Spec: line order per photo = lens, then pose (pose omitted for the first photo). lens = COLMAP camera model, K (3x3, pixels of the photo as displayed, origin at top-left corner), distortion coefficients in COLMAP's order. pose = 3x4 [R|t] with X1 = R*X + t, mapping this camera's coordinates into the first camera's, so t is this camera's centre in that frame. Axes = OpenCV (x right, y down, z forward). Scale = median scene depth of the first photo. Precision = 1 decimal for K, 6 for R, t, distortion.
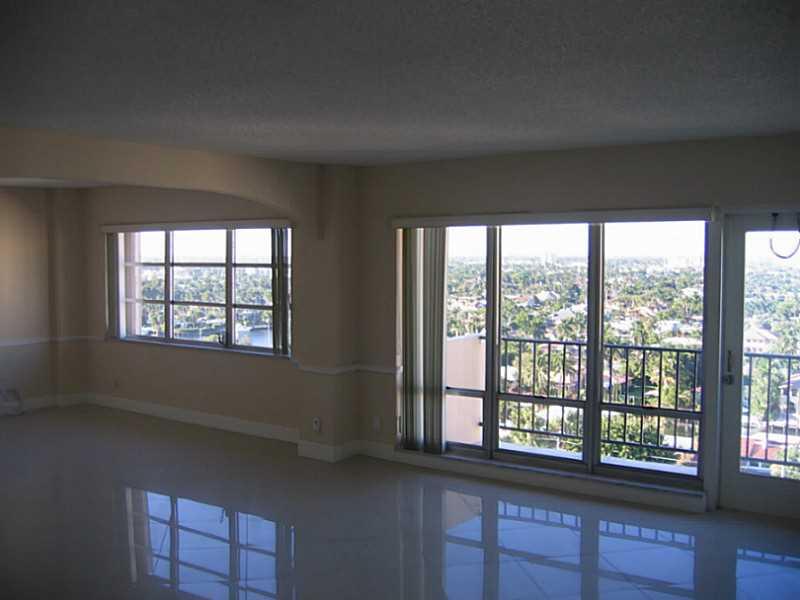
lens RADIAL K [[804.2, 0, 400.0], [0, 804.2, 300.0], [0, 0, 1]] dist [-0.131060, 0.122888]
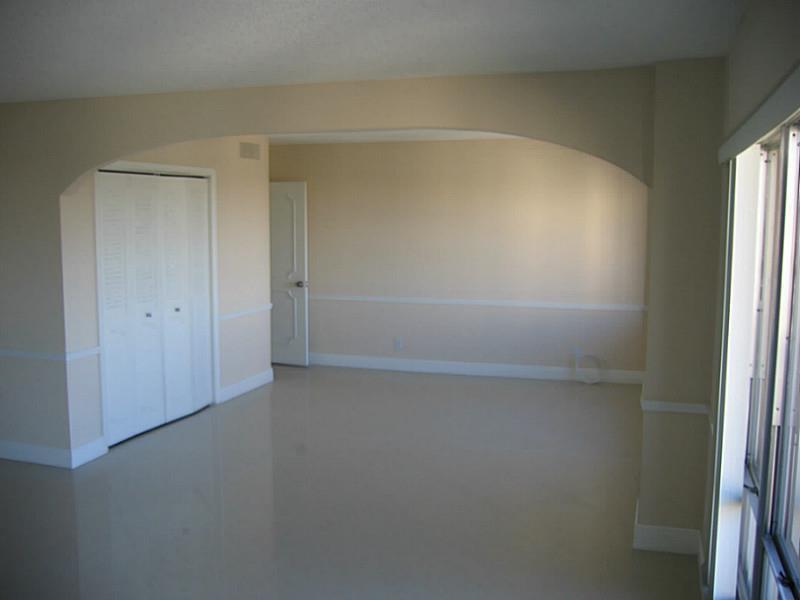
lens RADIAL K [[804.2, 0, 400.0], [0, 804.2, 300.0], [0, 0, 1]] dist [-0.131060, 0.122888]
pose [[0.272060, 0.106061, -0.956418, 0.349365], [-0.054091, 0.994022, 0.094844, -0.030443], [0.960759, 0.025930, 0.276170, 0.520871]]
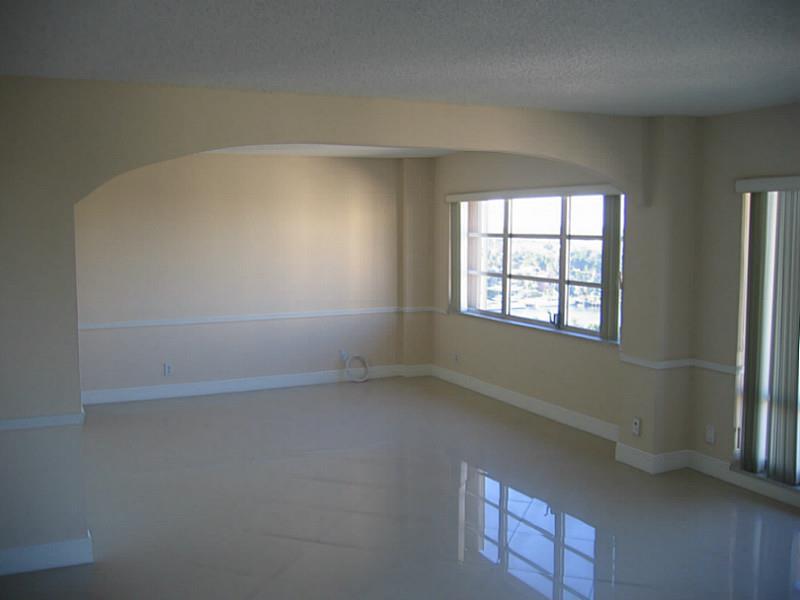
lens RADIAL K [[804.2, 0, 400.0], [0, 804.2, 300.0], [0, 0, 1]] dist [-0.131060, 0.122888]
pose [[0.862783, 0.043694, -0.503683, 0.078847], [-0.025578, 0.998755, 0.042827, -0.006150], [0.504927, -0.024067, 0.862827, 0.123521]]
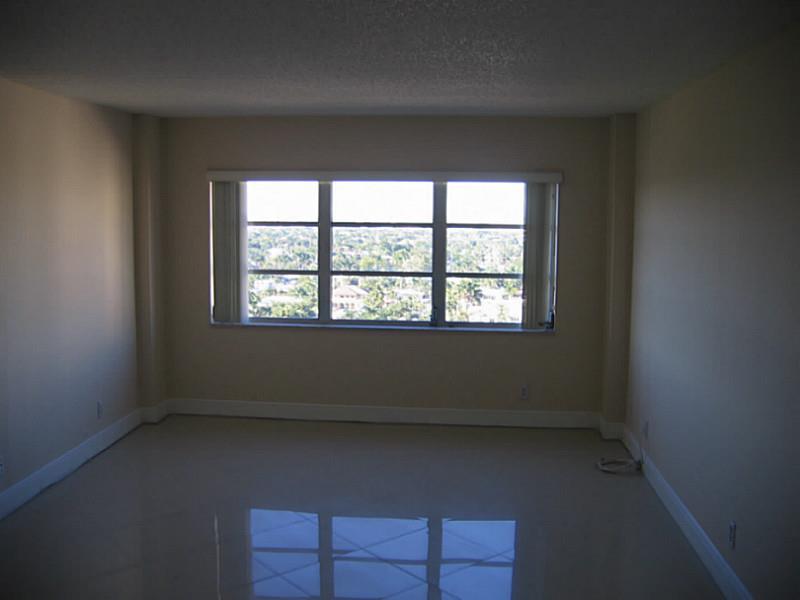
lens RADIAL K [[804.2, 0, 400.0], [0, 804.2, 300.0], [0, 0, 1]] dist [-0.131060, 0.122888]
pose [[0.867704, -0.041509, 0.495344, -0.624056], [0.017352, 0.998429, 0.053271, -0.011250], [-0.496778, -0.037628, 0.867062, 0.287055]]
